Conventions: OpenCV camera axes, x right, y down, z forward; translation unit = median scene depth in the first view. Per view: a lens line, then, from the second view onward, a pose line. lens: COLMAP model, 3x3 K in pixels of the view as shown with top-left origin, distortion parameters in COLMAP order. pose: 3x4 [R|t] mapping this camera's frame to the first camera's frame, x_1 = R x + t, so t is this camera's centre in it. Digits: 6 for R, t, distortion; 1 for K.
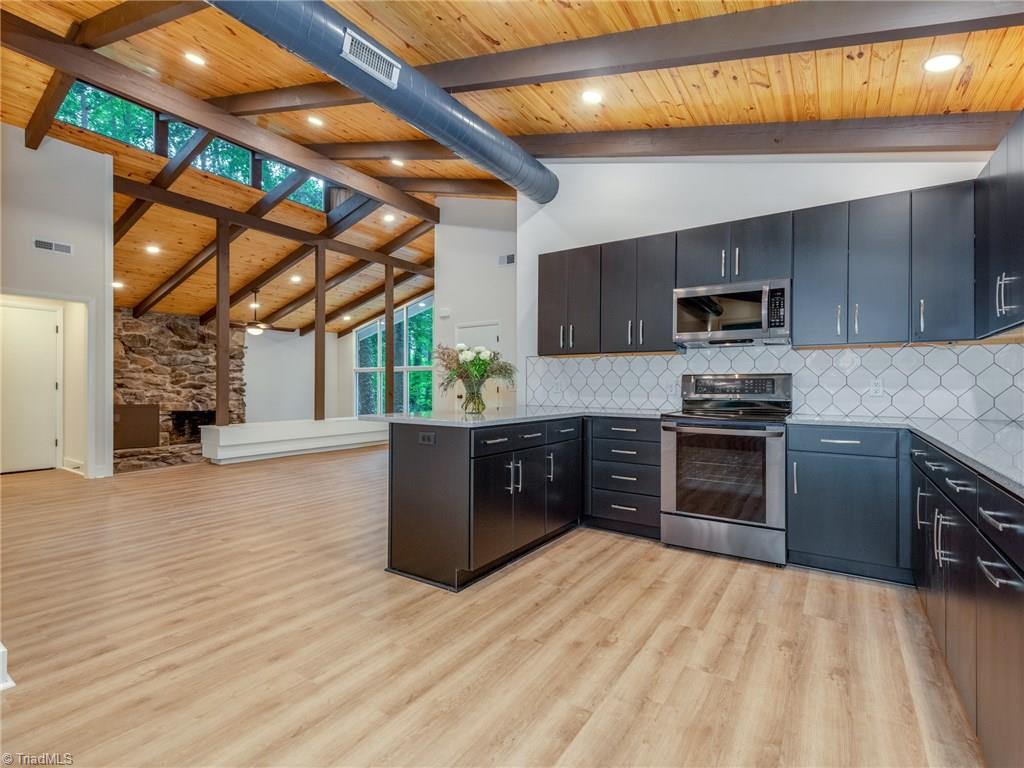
lens RADIAL K [[483.1, 0, 513.9], [0, 483.1, 388.5], [0, 0, 1]] dist [0.012232, -0.002901]
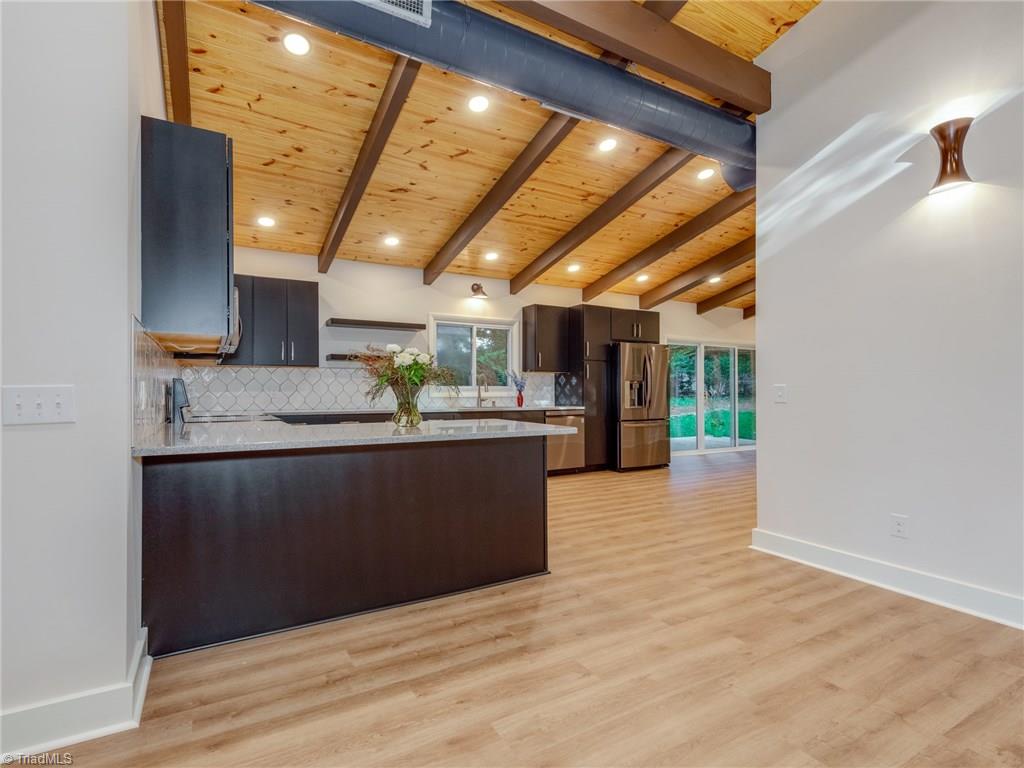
lens RADIAL K [[483.1, 0, 493.4], [0, 483.1, 385.4], [0, 0, 1]] dist [0.012232, -0.002901]
pose [[-0.895886, 0.005711, 0.444247, -0.279054], [-0.001424, 0.999875, -0.015727, 0.002316], [-0.444281, -0.014723, -0.895766, 0.895386]]
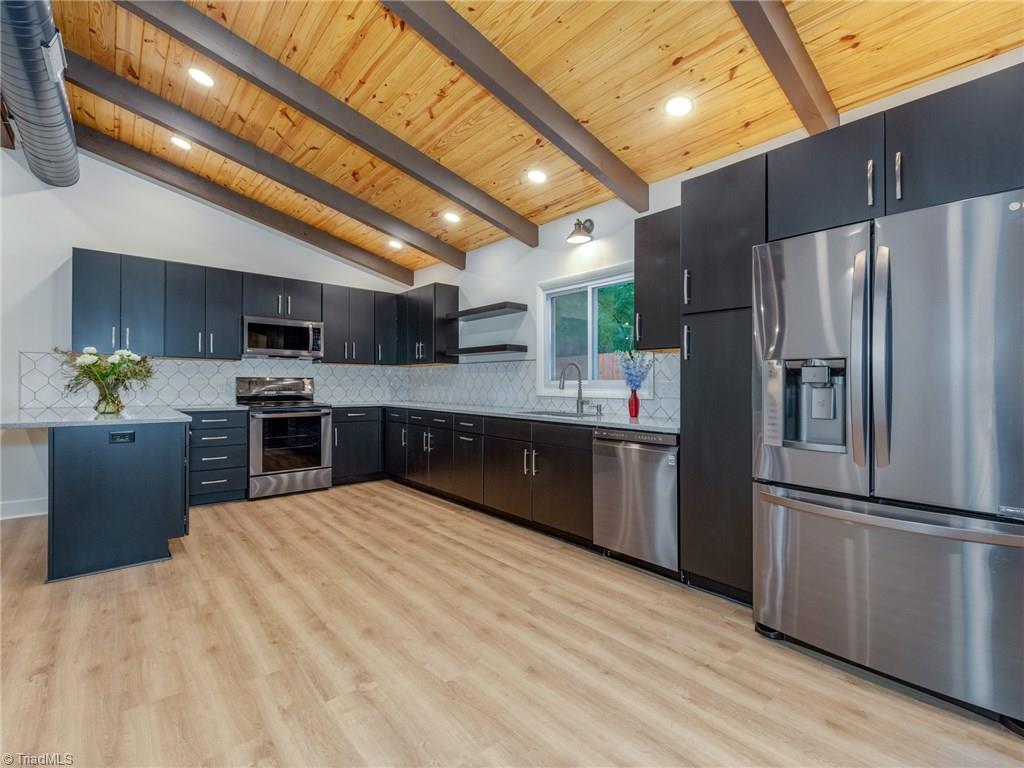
lens RADIAL K [[483.1, 0, 533.4], [0, 483.1, 377.9], [0, 0, 1]] dist [0.012232, -0.002901]
pose [[0.252924, 0.013925, 0.967386, -0.434975], [0.003736, 0.999875, -0.015369, -0.002052], [-0.967479, 0.007501, 0.252840, -0.072254]]
